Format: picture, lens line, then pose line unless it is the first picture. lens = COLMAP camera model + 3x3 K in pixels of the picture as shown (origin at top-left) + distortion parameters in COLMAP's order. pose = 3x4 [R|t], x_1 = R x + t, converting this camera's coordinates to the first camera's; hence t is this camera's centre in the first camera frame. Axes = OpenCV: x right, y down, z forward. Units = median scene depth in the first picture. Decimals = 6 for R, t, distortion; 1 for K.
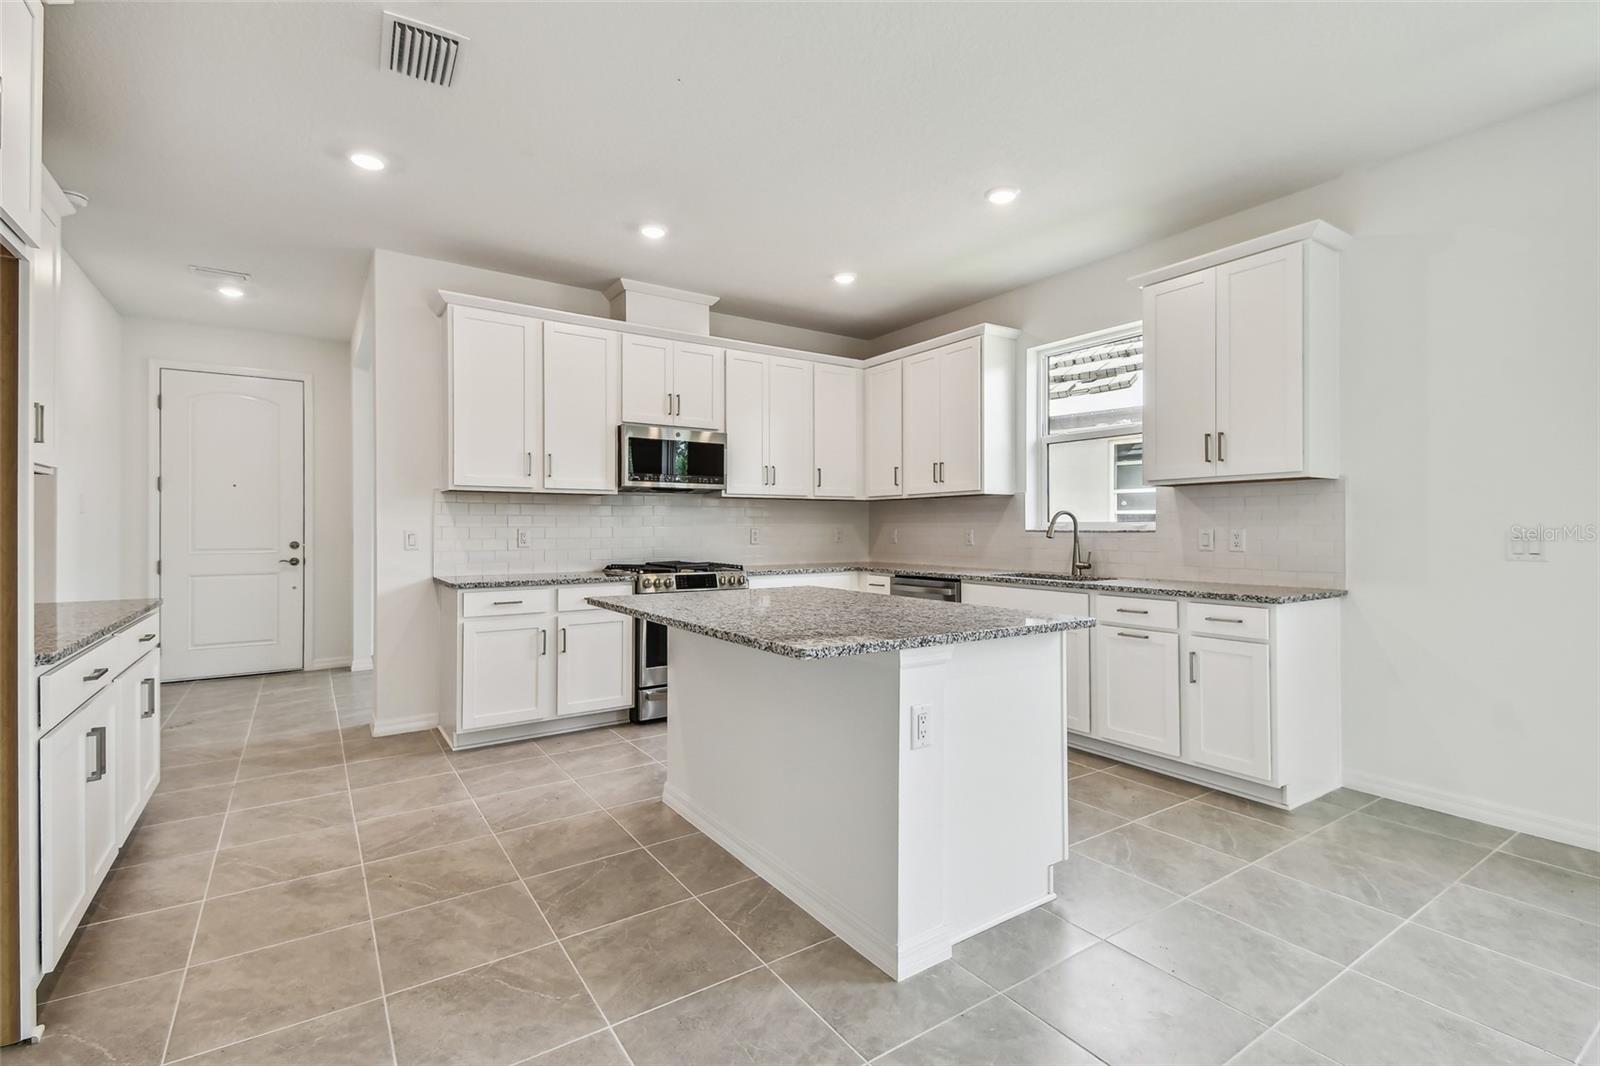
lens RADIAL K [[766.0, 0, 800.0], [0, 766.0, 533.0], [0, 0, 1]] dist [0.103941, -0.000241]
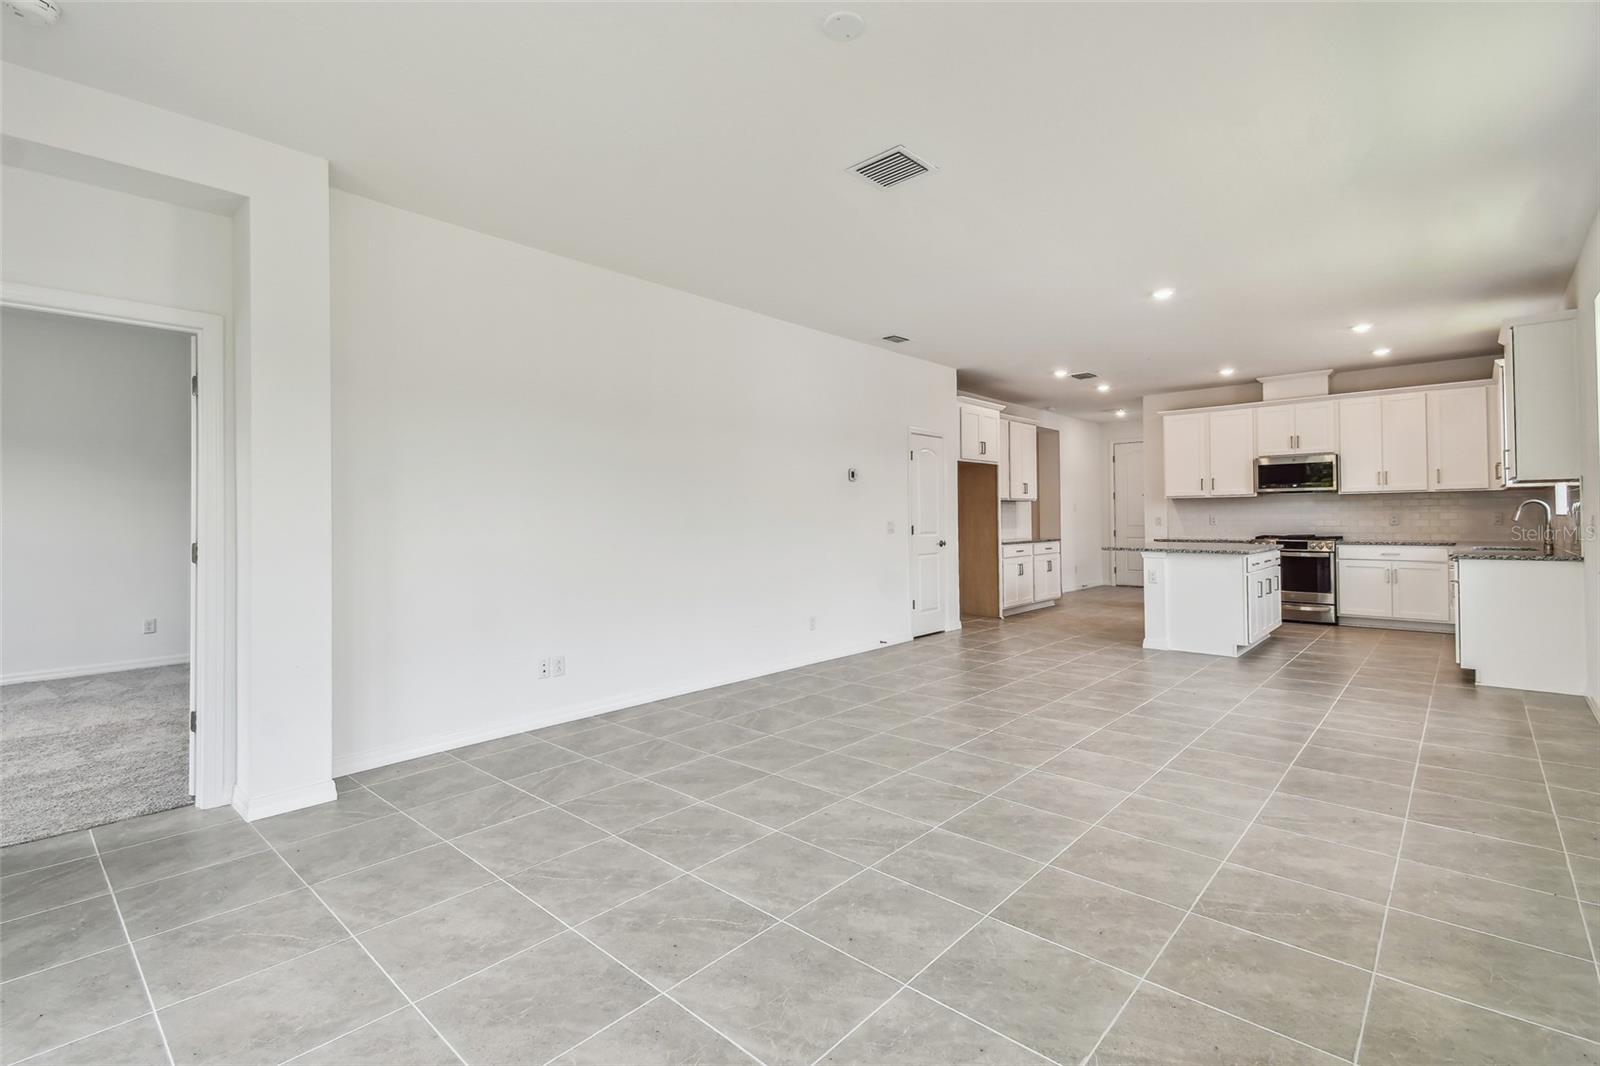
lens RADIAL K [[727.5, 0, 795.6], [0, 727.5, 518.0], [0, 0, 1]] dist [0.000662, -0.000334]
pose [[0.239429, -0.000289, -0.970914, 1.131881], [-0.000193, 1.000000, -0.000345, 0.002073], [0.970914, 0.000270, 0.239429, -0.457971]]
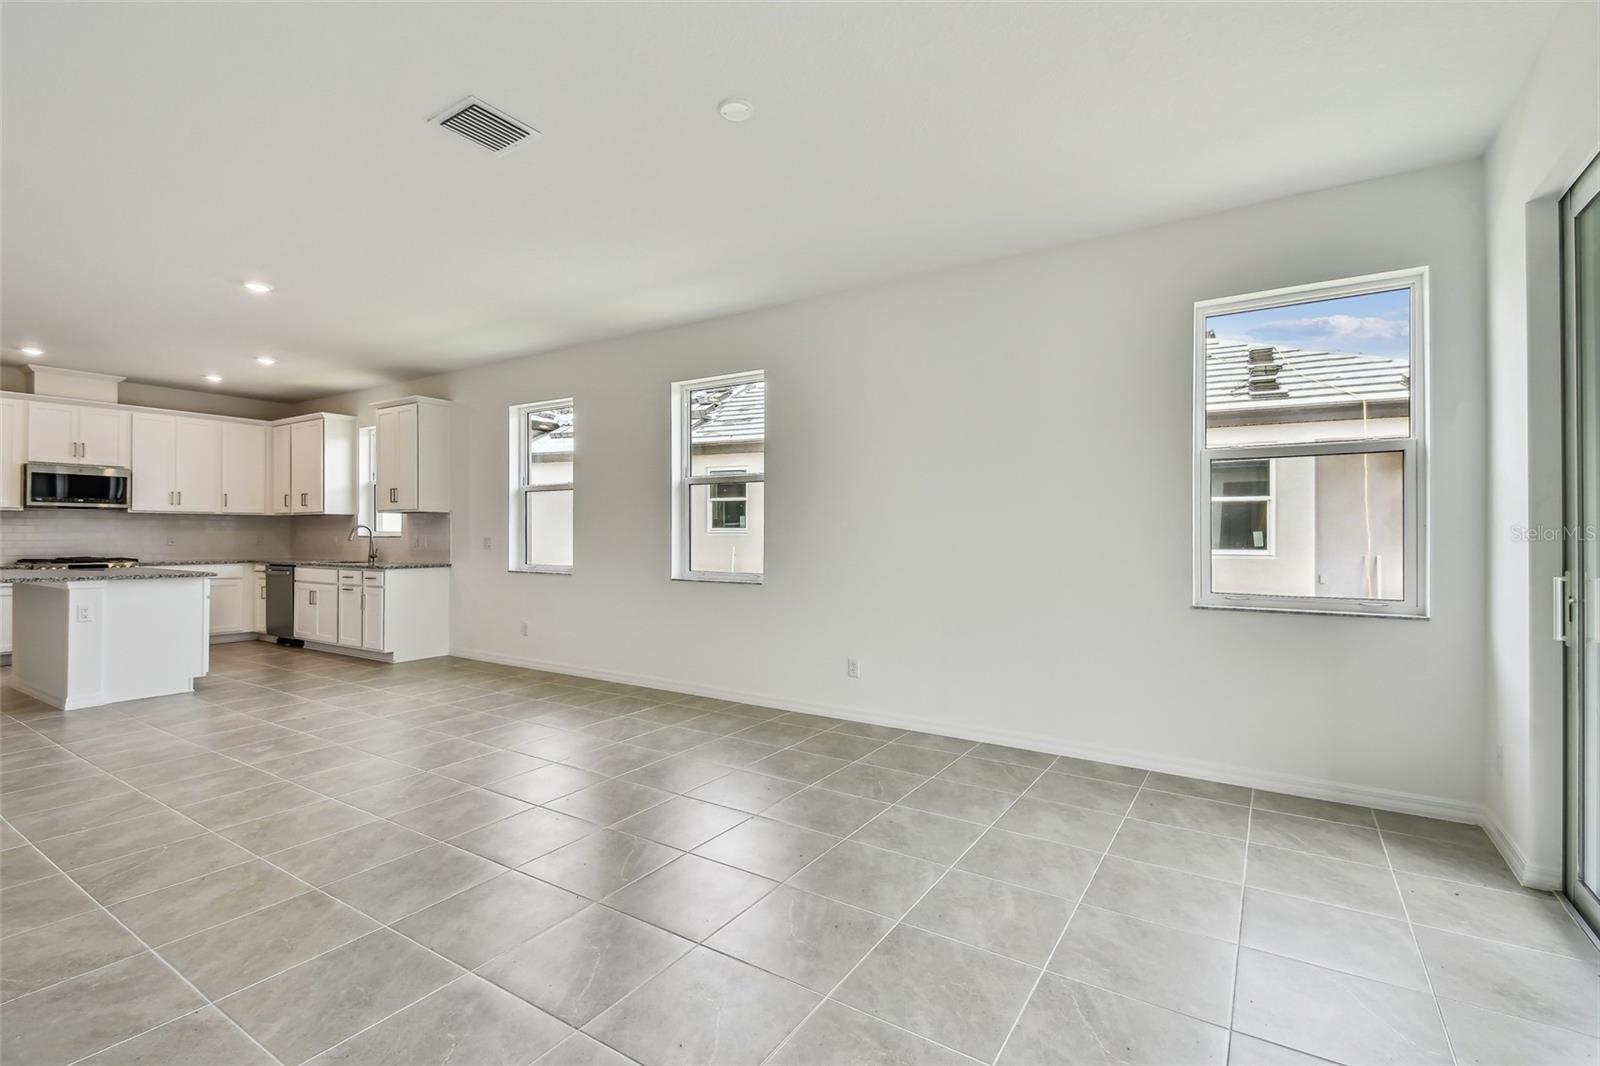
lens RADIAL K [[714.6, 0, 800.0], [0, 714.6, 533.0], [0, 0, 1]] dist [-0.003232, -0.001060]
pose [[0.913658, 0.006661, 0.406429, 0.545404], [-0.001966, 0.999926, -0.011968, 0.005858], [-0.406479, 0.010136, 0.913604, -0.803553]]
